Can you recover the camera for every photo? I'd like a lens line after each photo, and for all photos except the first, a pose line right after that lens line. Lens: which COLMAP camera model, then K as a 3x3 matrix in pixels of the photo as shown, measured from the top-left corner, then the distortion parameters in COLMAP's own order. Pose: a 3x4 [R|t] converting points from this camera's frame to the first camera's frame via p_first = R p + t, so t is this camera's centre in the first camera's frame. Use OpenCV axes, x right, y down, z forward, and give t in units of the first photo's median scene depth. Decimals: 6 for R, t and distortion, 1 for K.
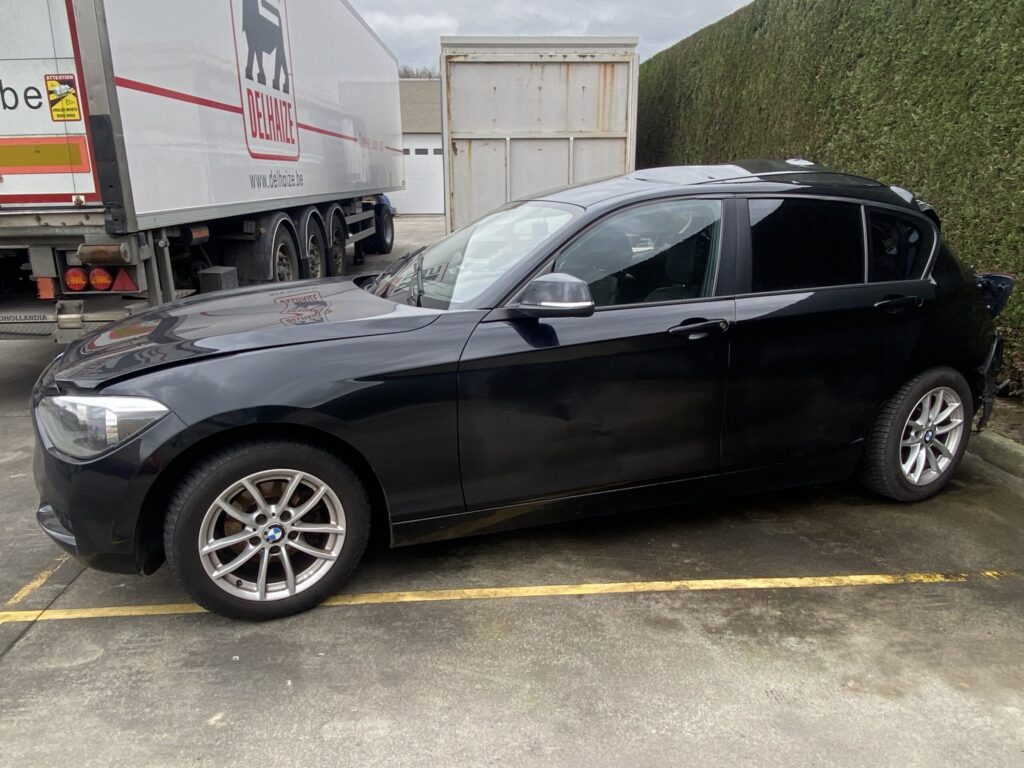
lens RADIAL K [[729.2, 0, 508.5], [0, 729.2, 349.0], [0, 0, 1]] dist [0.067583, -0.094692]
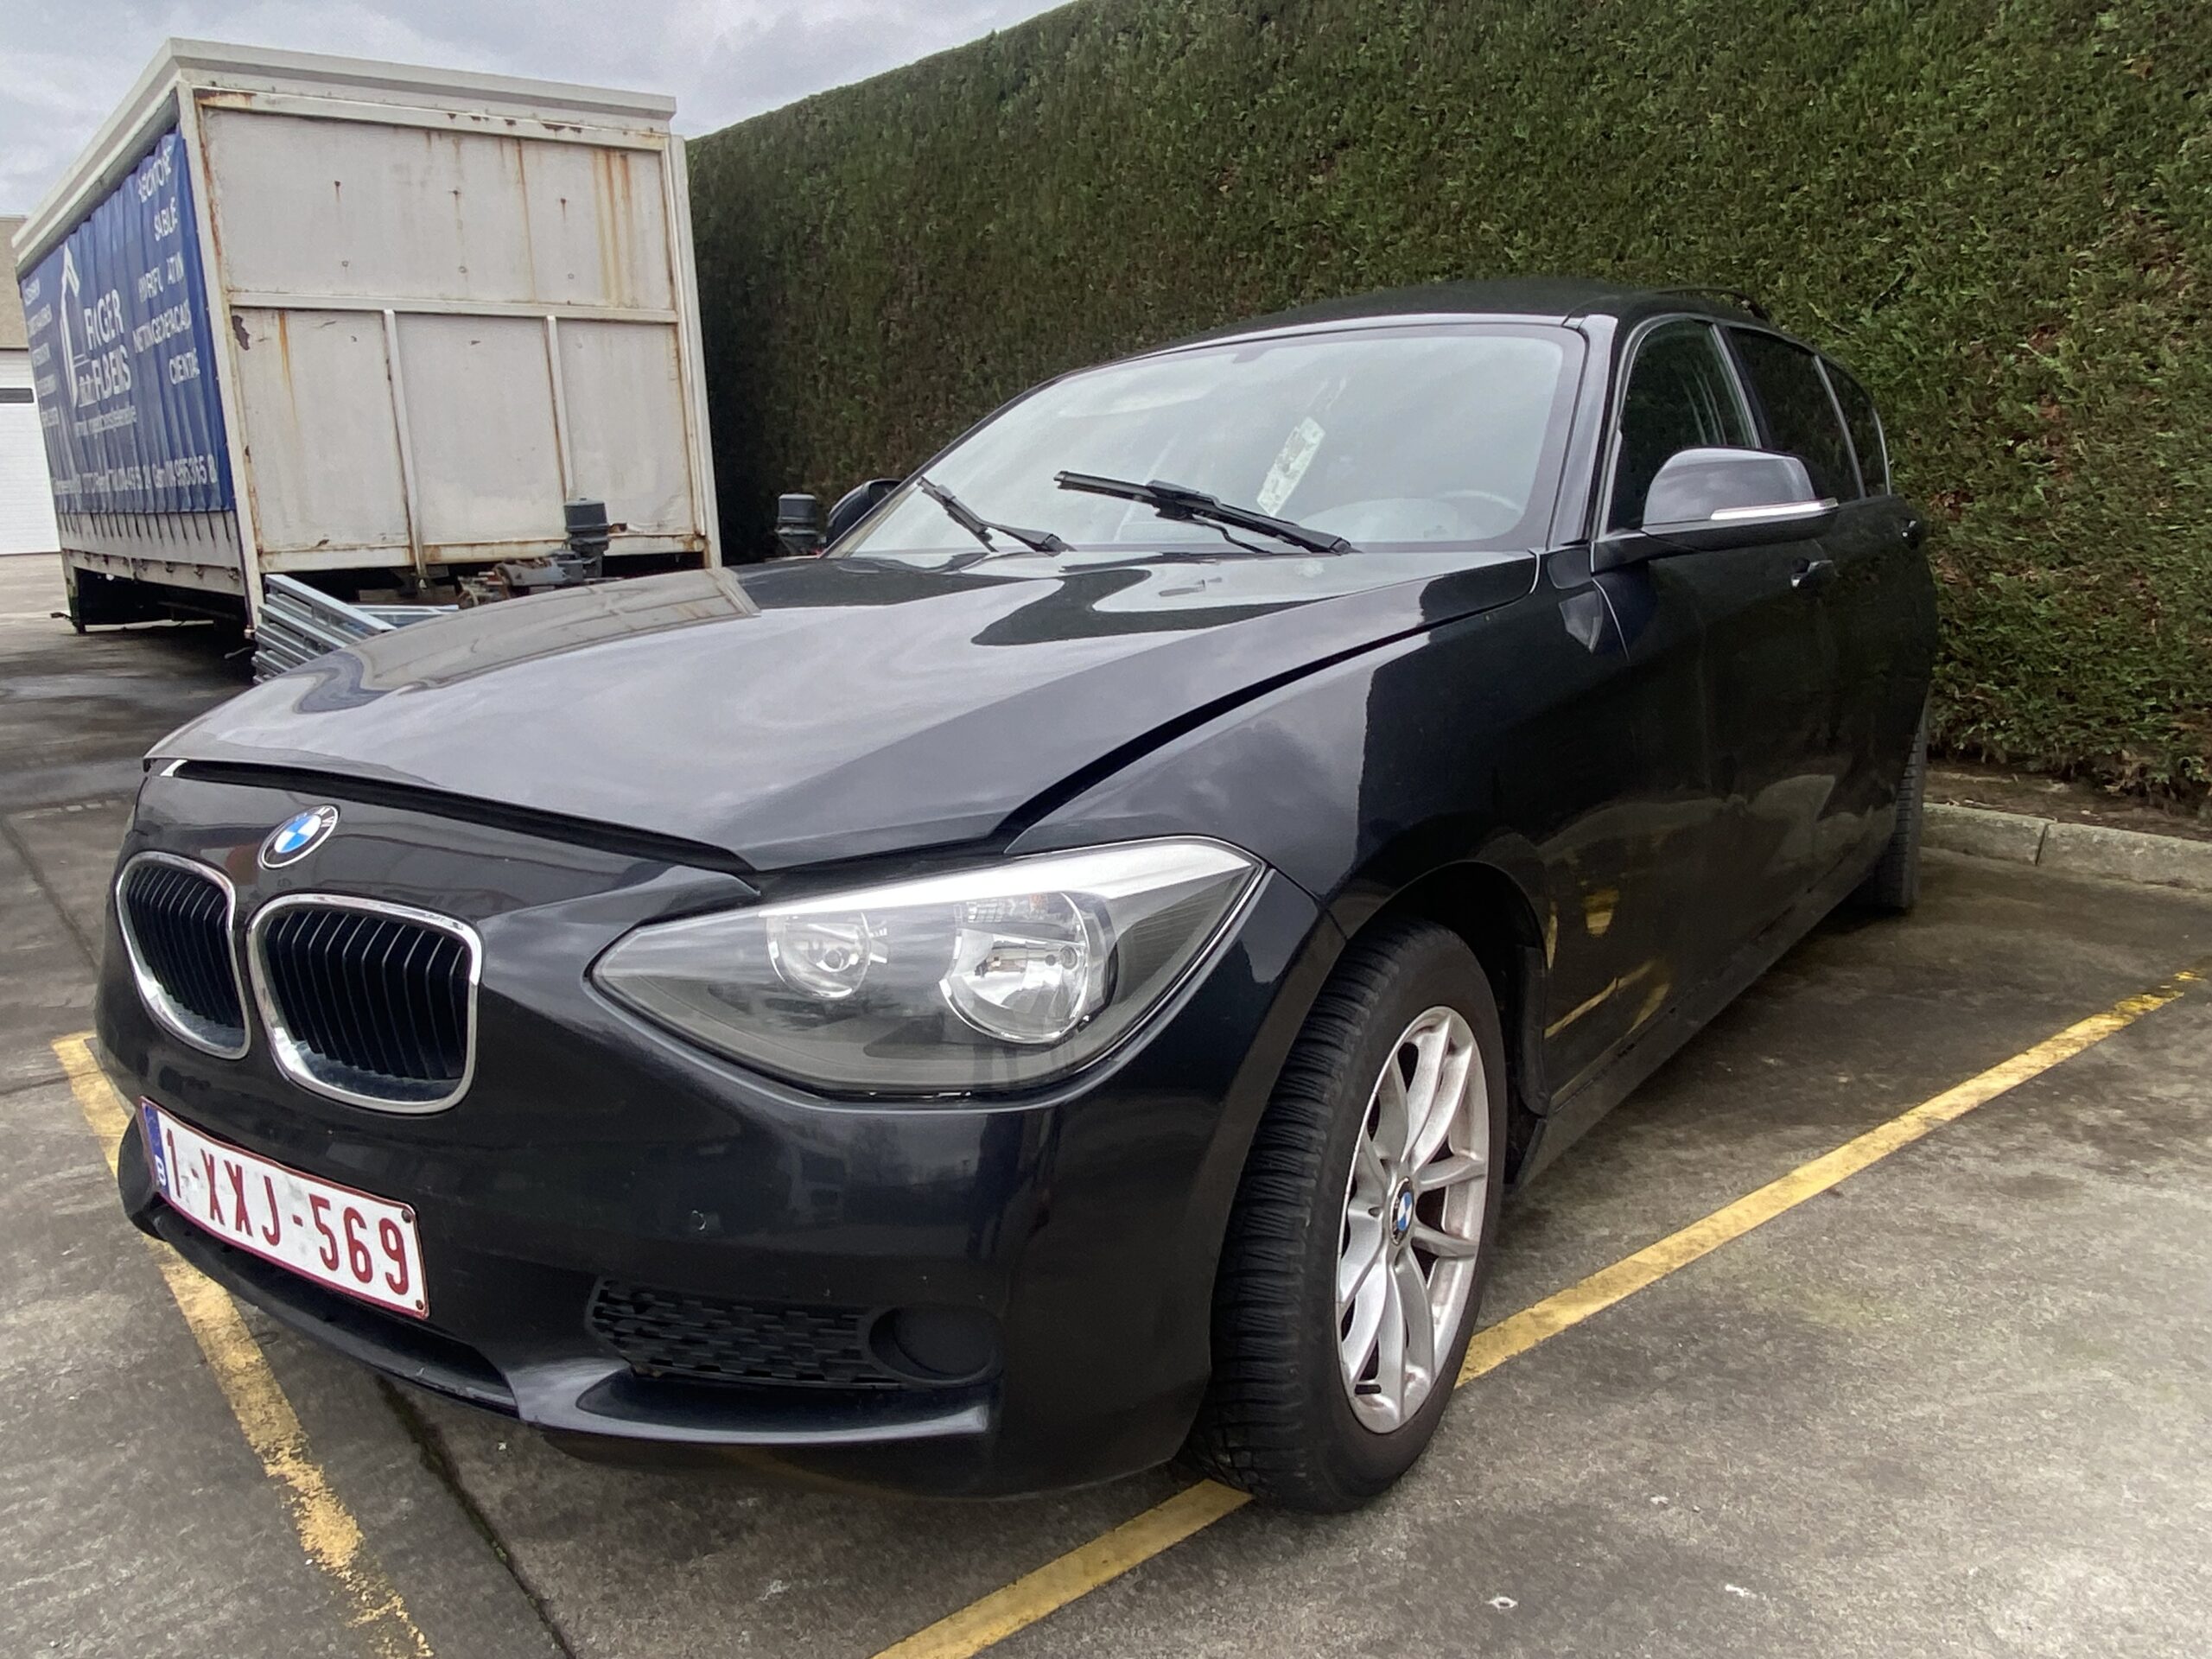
lens RADIAL K [[1575.2, 0, 1098.5], [0, 1575.2, 754.0], [0, 0, 1]] dist [0.067583, -0.094692]
pose [[0.837244, -0.111992, 0.535238, -0.347384], [0.137564, 0.990461, -0.007943, 0.014502], [-0.529243, 0.080280, 0.844664, 0.198636]]
